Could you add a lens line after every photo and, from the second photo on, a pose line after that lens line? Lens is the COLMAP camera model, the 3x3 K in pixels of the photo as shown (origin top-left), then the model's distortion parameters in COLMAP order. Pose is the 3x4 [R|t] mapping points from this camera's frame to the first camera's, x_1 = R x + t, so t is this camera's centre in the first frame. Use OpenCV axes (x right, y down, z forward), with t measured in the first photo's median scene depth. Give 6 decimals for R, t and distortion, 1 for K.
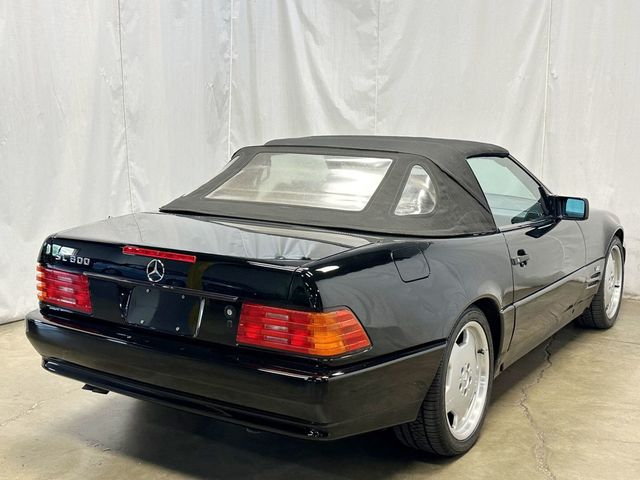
lens RADIAL K [[824.0, 0, 323.4], [0, 824.0, 238.3], [0, 0, 1]] dist [0.101212, -0.003279]
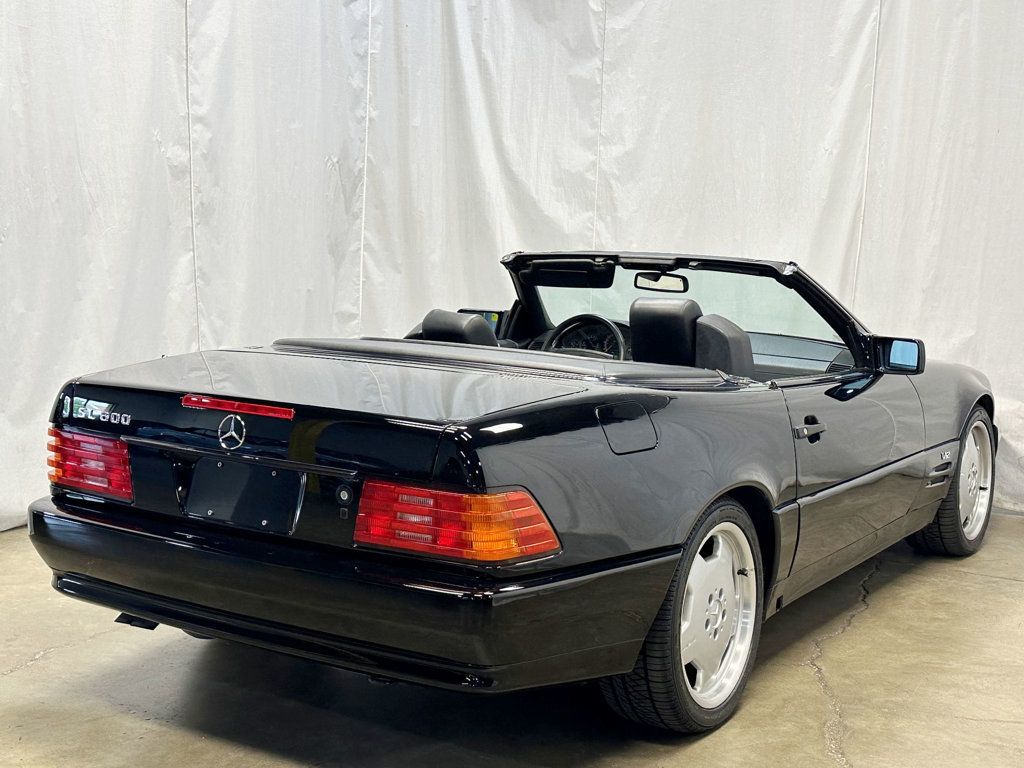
lens RADIAL K [[1411.2, 0, 529.8], [0, 1411.2, 385.1], [0, 0, 1]] dist [0.117146, -0.045539]
pose [[0.999943, 0.010497, -0.002186, 0.027392], [-0.010563, 0.999416, -0.032496, 0.029901], [0.001843, 0.032517, 0.999469, -0.094497]]
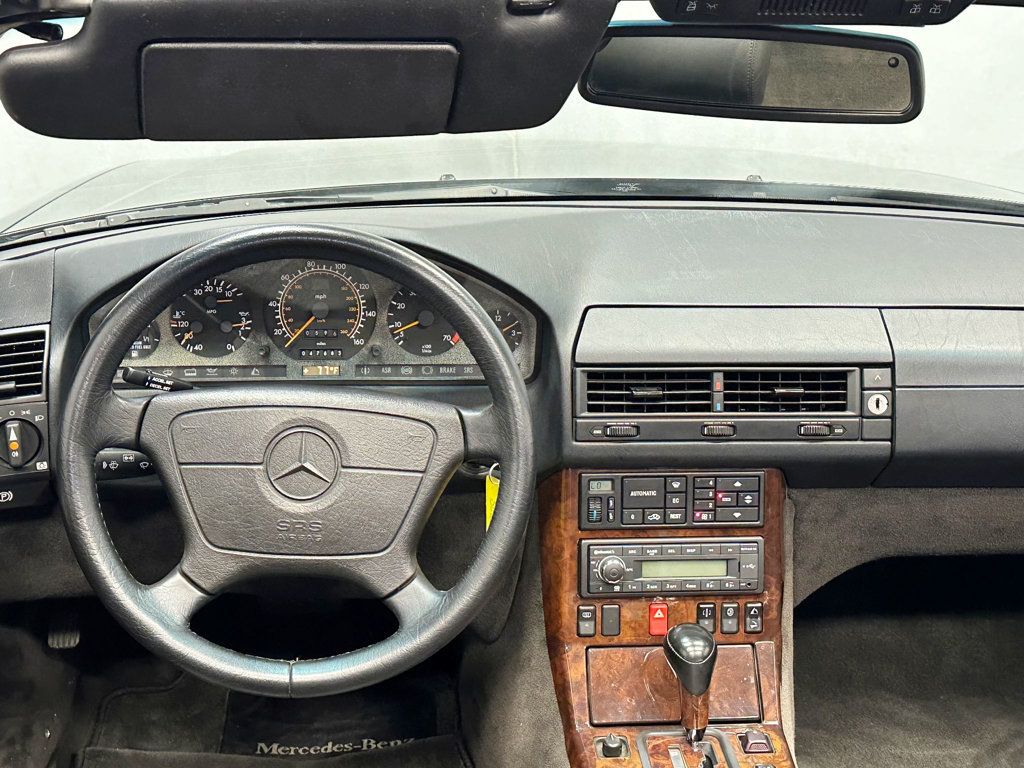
lens RADIAL K [[1397.3, 0, 531.0], [0, 1397.3, 342.5], [0, 0, 1]] dist [0.264963, -1.217254]
pose [[0.786721, -0.182969, 0.589570, -0.061602], [0.076568, 0.976612, 0.200913, -0.124112], [-0.612542, -0.112921, 0.782331, 1.076441]]
